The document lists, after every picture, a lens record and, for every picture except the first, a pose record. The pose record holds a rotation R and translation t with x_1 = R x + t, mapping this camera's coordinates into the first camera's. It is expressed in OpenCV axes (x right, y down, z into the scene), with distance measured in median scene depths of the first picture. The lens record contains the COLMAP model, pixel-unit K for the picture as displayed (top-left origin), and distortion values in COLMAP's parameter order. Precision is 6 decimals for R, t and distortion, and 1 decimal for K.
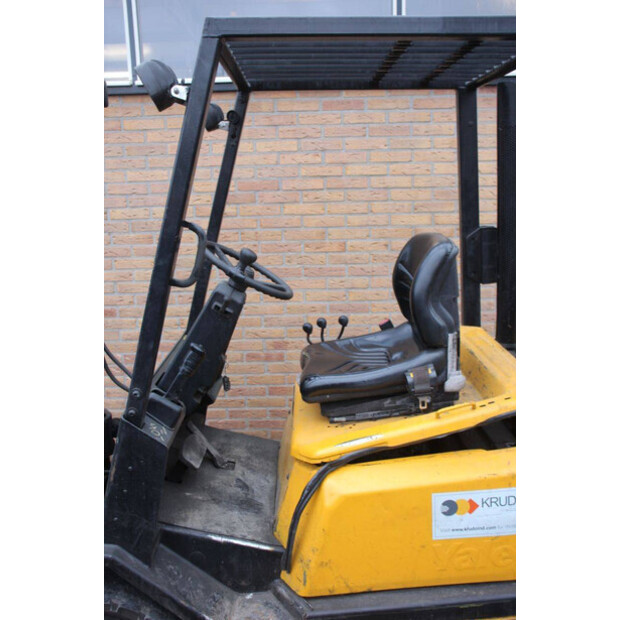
lens RADIAL K [[607.3, 0, 310.0], [0, 607.3, 310.0], [0, 0, 1]] dist [-0.128789, 0.195746]
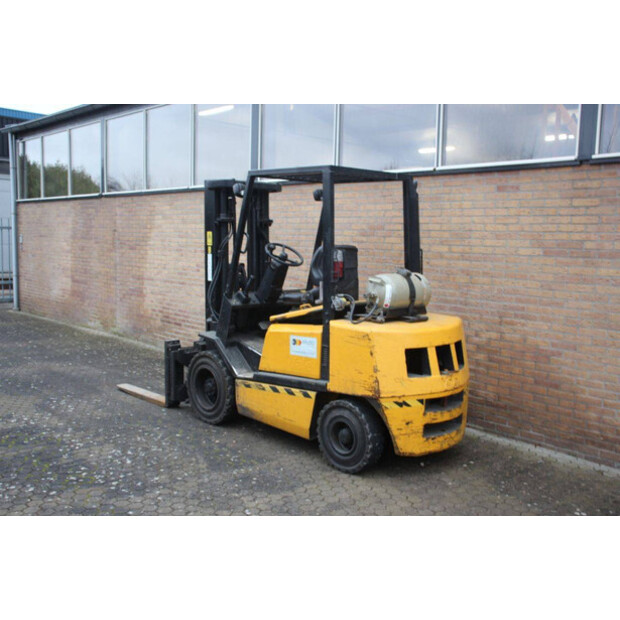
lens RADIAL K [[672.8, 0, 310.0], [0, 672.8, 310.0], [0, 0, 1]] dist [-0.075523, 0.202383]
pose [[0.677898, 0.116863, -0.725808, 1.828875], [-0.186901, 0.982242, -0.016412, 0.170097], [0.711001, 0.146780, 0.687701, -0.774620]]
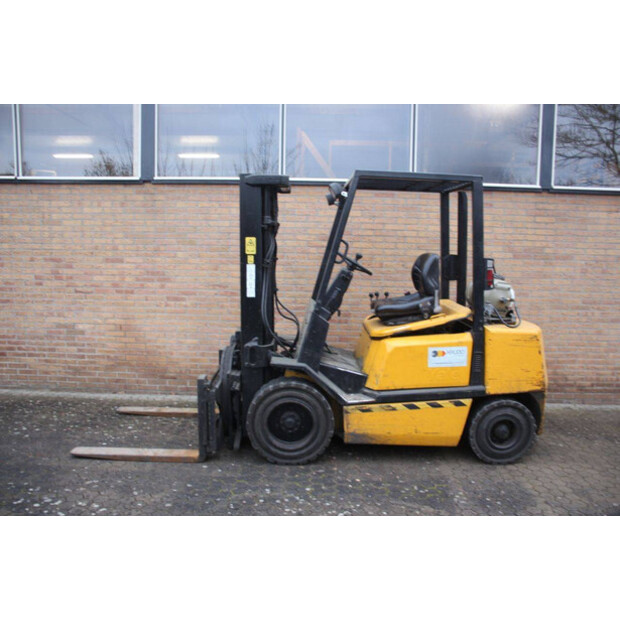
lens RADIAL K [[529.9, 0, 310.0], [0, 529.9, 310.0], [0, 0, 1]] dist [-0.172513, 0.175994]
pose [[0.999027, 0.044100, 0.000785, -0.237670], [-0.043887, 0.995664, -0.082019, 0.263815], [-0.004399, 0.081905, 0.996630, -0.957709]]
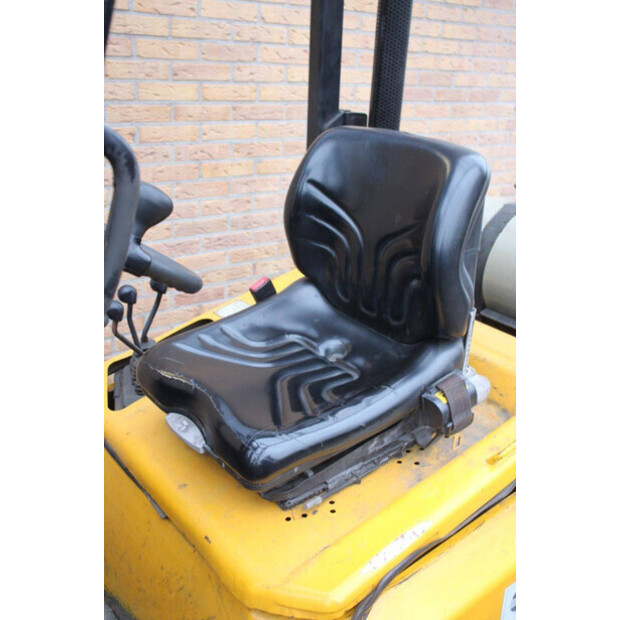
lens RADIAL K [[672.8, 0, 310.0], [0, 672.8, 310.0], [0, 0, 1]] dist [-0.075523, 0.202383]
pose [[0.788070, -0.159876, 0.594462, -0.224676], [0.049241, 0.978963, 0.198006, -0.080743], [-0.613612, -0.126771, 0.779364, 0.473932]]
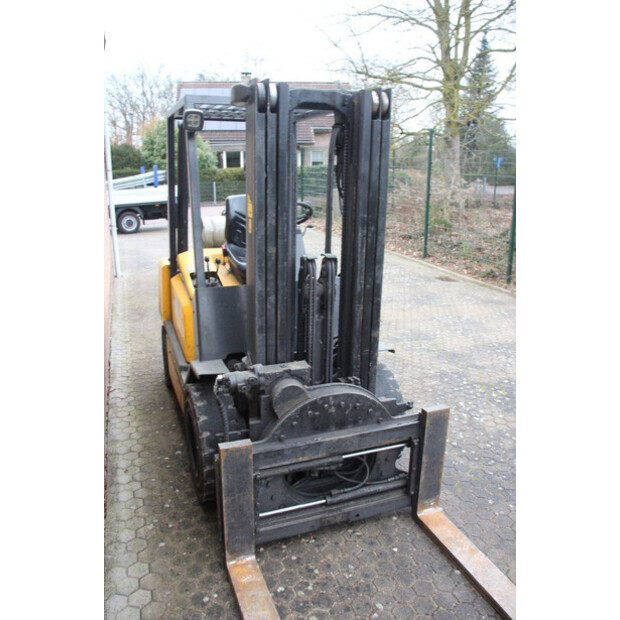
lens RADIAL K [[529.9, 0, 310.0], [0, 529.9, 310.0], [0, 0, 1]] dist [-0.172513, 0.175994]
pose [[-0.351465, -0.232990, 0.906746, -1.462219], [0.193173, 0.929647, 0.313751, -0.253117], [-0.916055, 0.285432, -0.281731, 1.268769]]
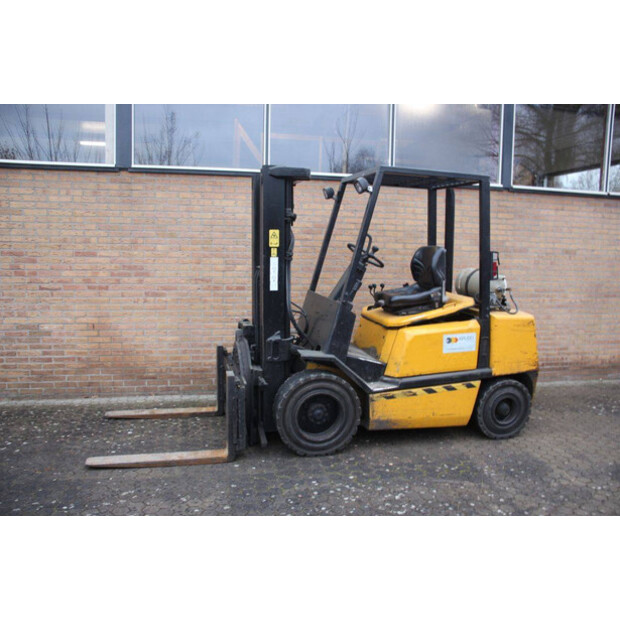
lens RADIAL K [[530.1, 0, 310.0], [0, 530.1, 310.0], [0, 0, 1]] dist [-0.165883, 0.164617]
pose [[0.973836, 0.018668, 0.226483, -0.711168], [-0.001718, 0.997197, -0.074806, 0.279562], [-0.227245, 0.072460, 0.971138, -0.920809]]
